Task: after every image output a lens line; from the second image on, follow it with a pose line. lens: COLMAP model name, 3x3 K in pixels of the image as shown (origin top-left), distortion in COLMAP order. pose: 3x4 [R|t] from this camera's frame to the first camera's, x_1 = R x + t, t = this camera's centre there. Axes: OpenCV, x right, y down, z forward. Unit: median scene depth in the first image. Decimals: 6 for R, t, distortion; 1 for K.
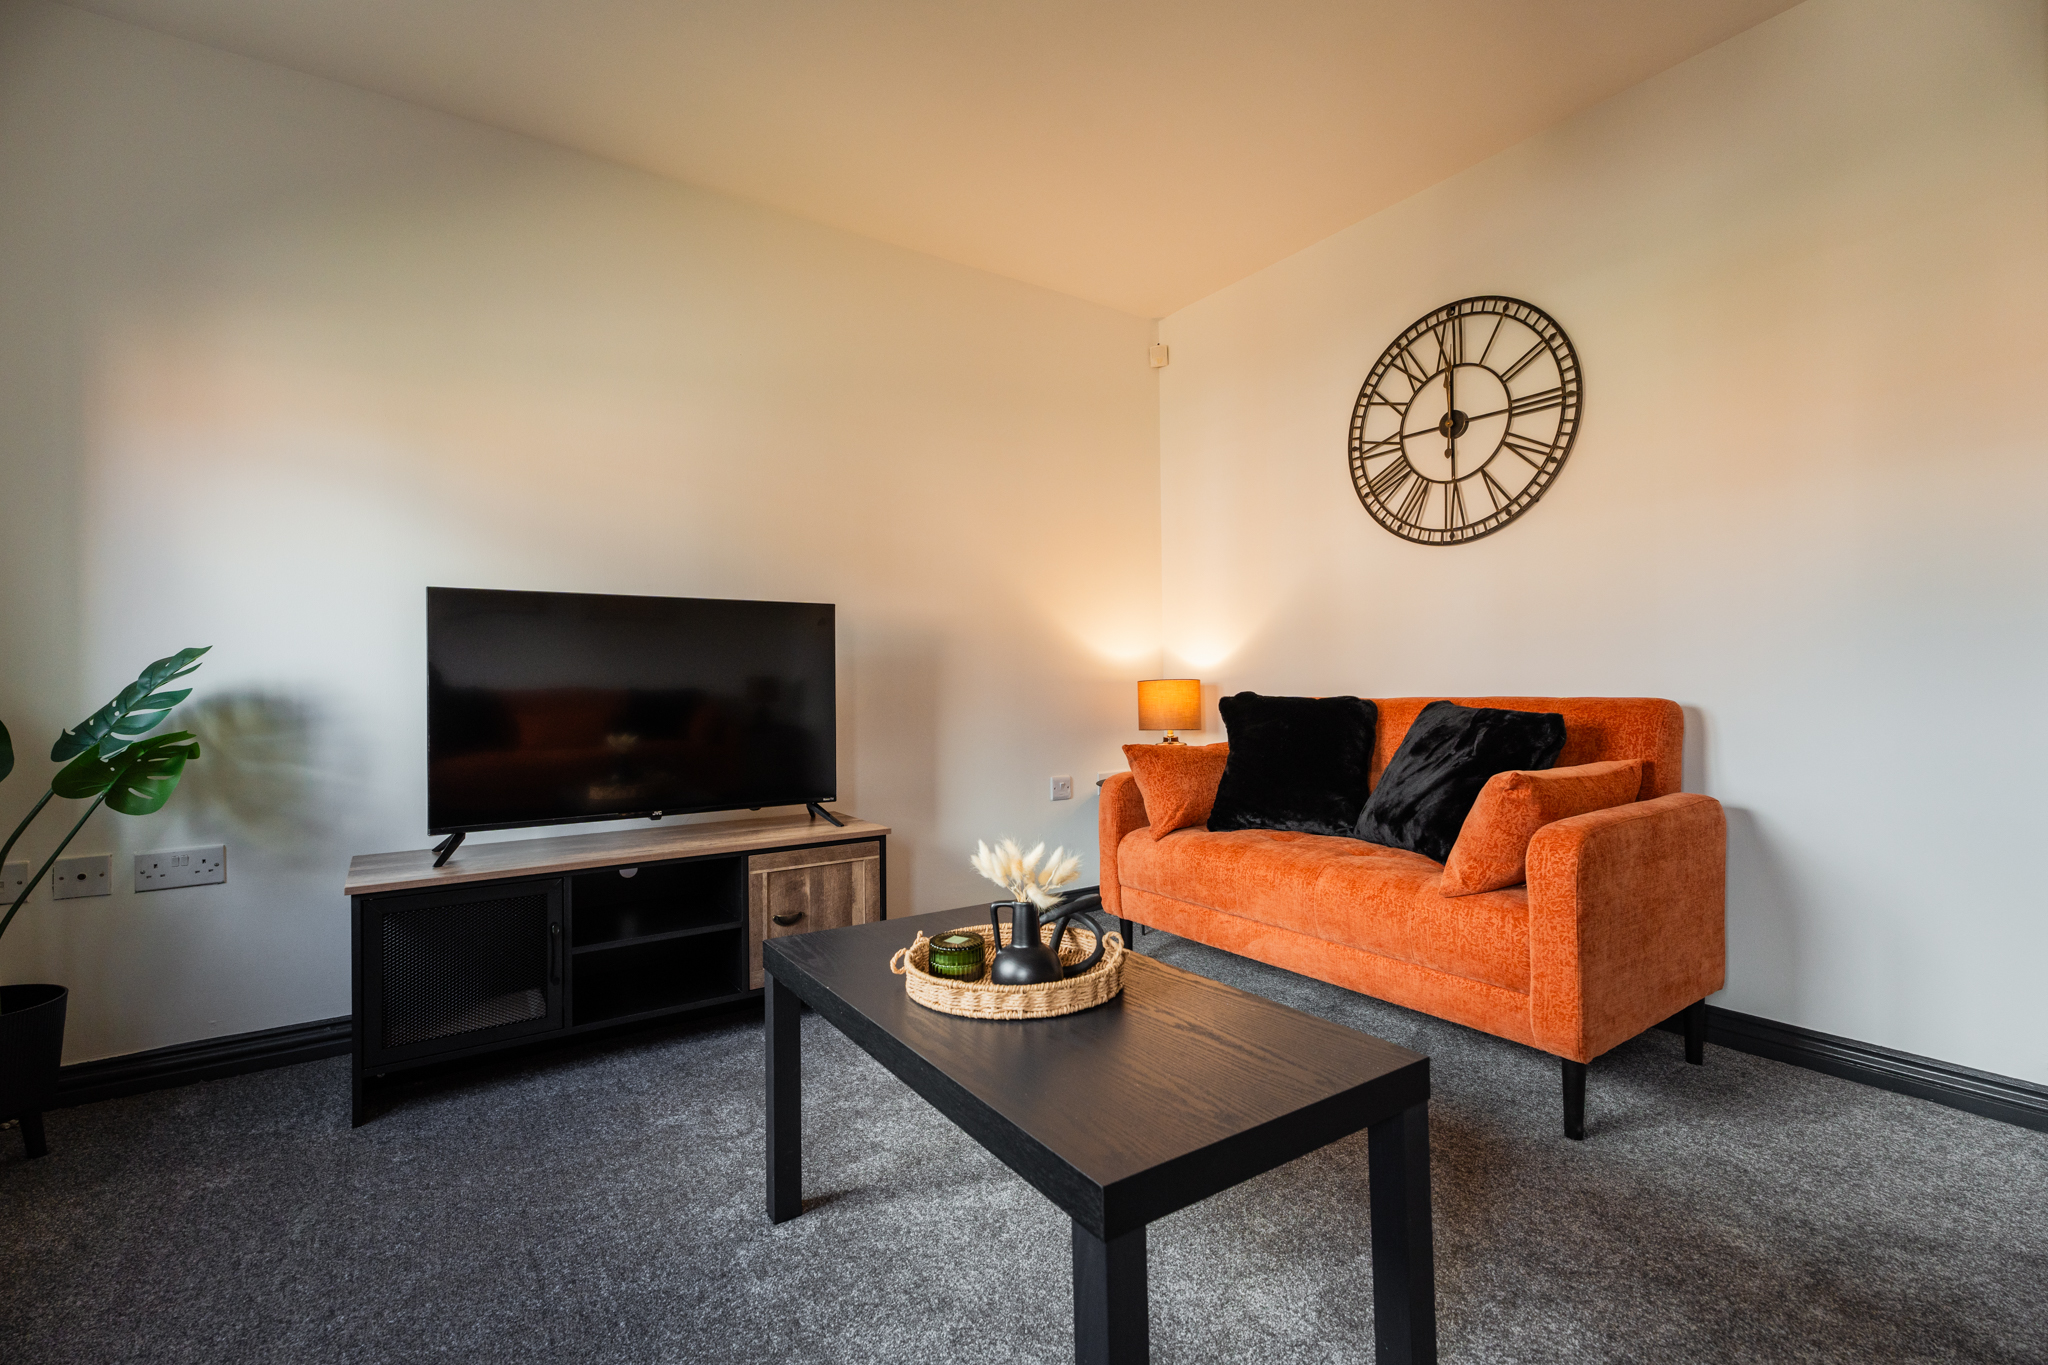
lens RADIAL K [[911.8, 0, 1024.0], [0, 911.8, 682.5], [0, 0, 1]] dist [-0.033592, 0.024033]
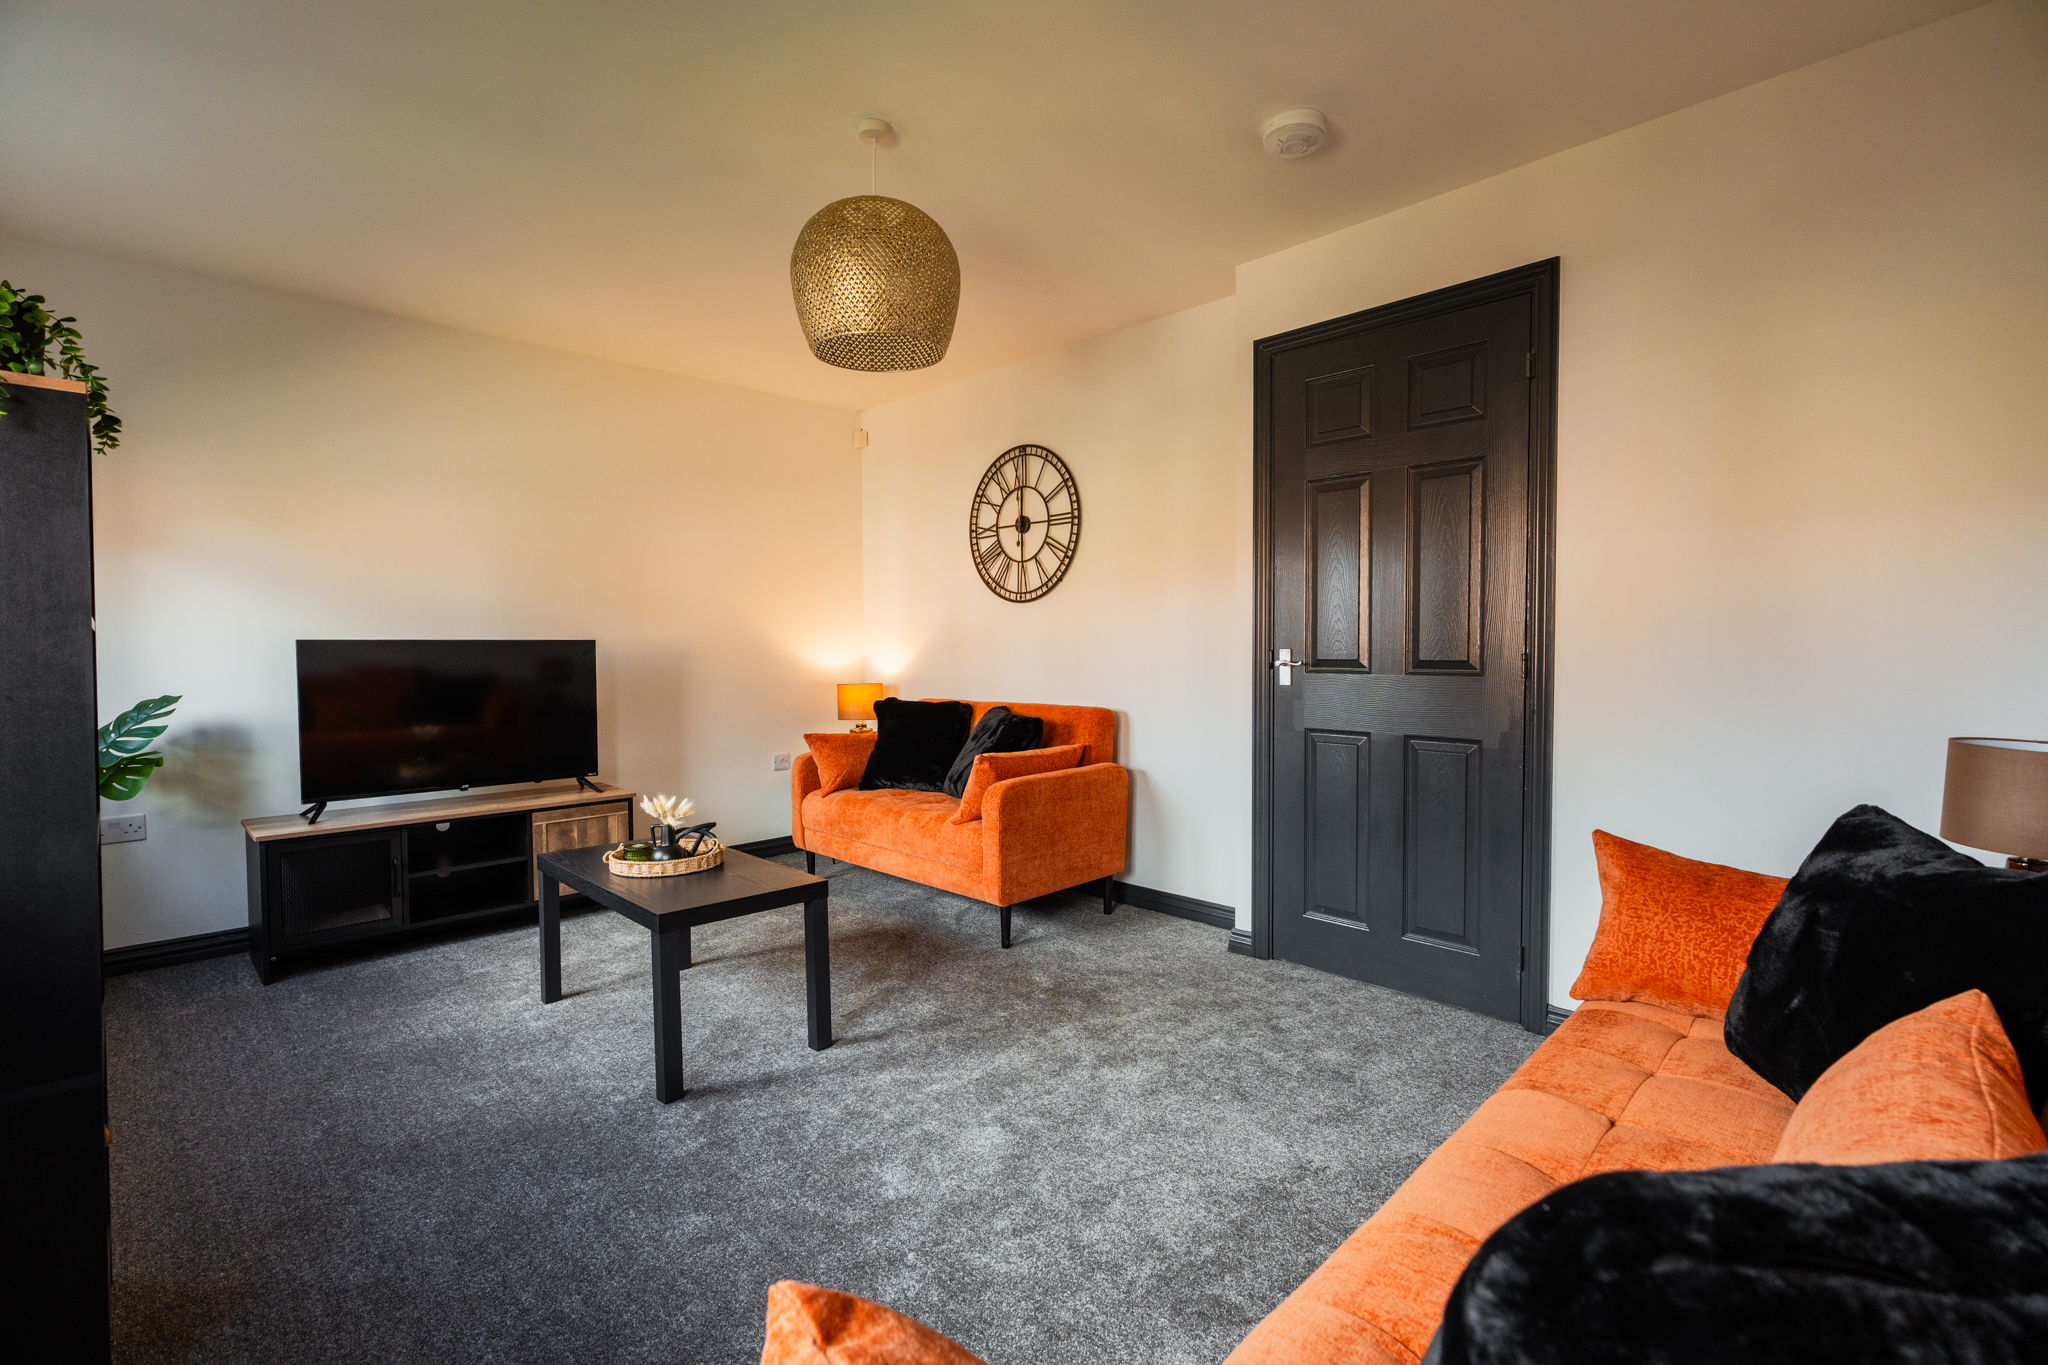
lens RADIAL K [[911.8, 0, 1024.0], [0, 911.8, 682.5], [0, 0, 1]] dist [-0.033592, 0.024033]
pose [[0.981604, -0.000525, 0.190926, 0.200001], [-0.006950, 0.999235, 0.038480, -0.084412], [-0.190800, -0.039099, 0.980850, -0.586403]]
